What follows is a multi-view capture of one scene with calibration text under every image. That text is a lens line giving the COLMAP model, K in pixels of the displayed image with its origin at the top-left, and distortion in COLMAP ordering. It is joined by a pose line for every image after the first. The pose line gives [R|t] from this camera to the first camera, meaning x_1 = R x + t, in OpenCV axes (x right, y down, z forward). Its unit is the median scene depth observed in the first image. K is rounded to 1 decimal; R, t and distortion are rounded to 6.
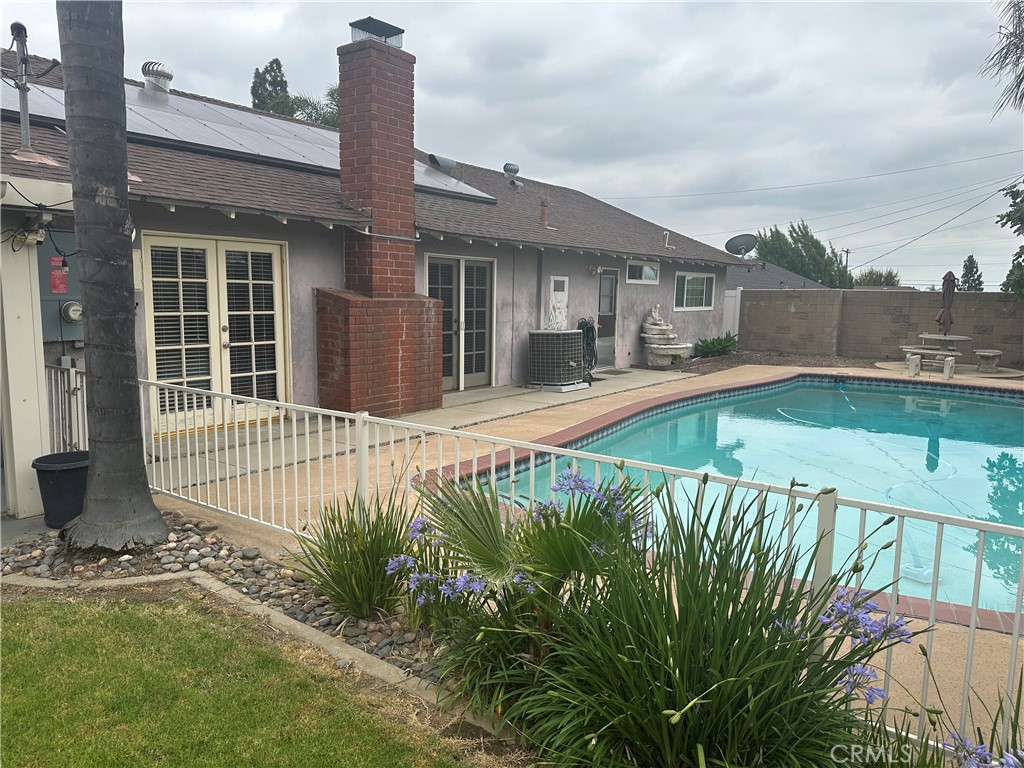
lens RADIAL K [[728.3, 0, 511.9], [0, 728.3, 384.7], [0, 0, 1]] dist [-0.002414, 0.000948]
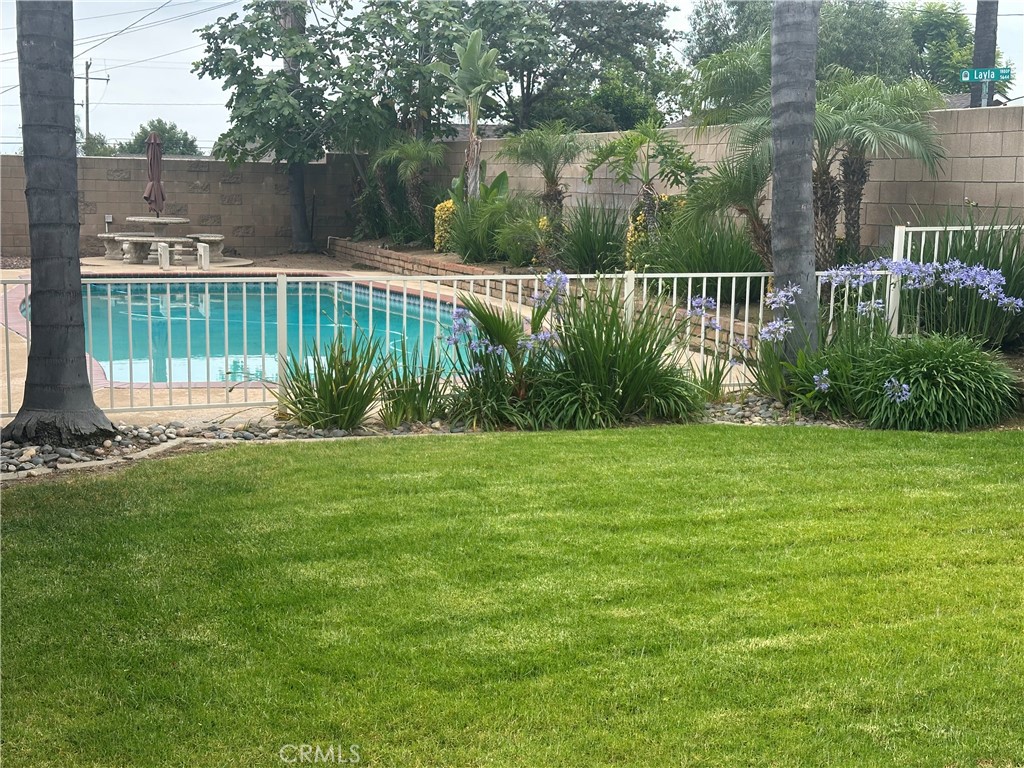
lens RADIAL K [[1416.4, 0, 511.6], [0, 1416.4, 384.7], [0, 0, 1]] dist [-0.003101, 0.000000]
pose [[0.552071, -0.121333, 0.824922, -0.448594], [0.089475, 0.992263, 0.086066, 0.011693], [-0.828983, 0.026296, 0.558656, -0.130995]]
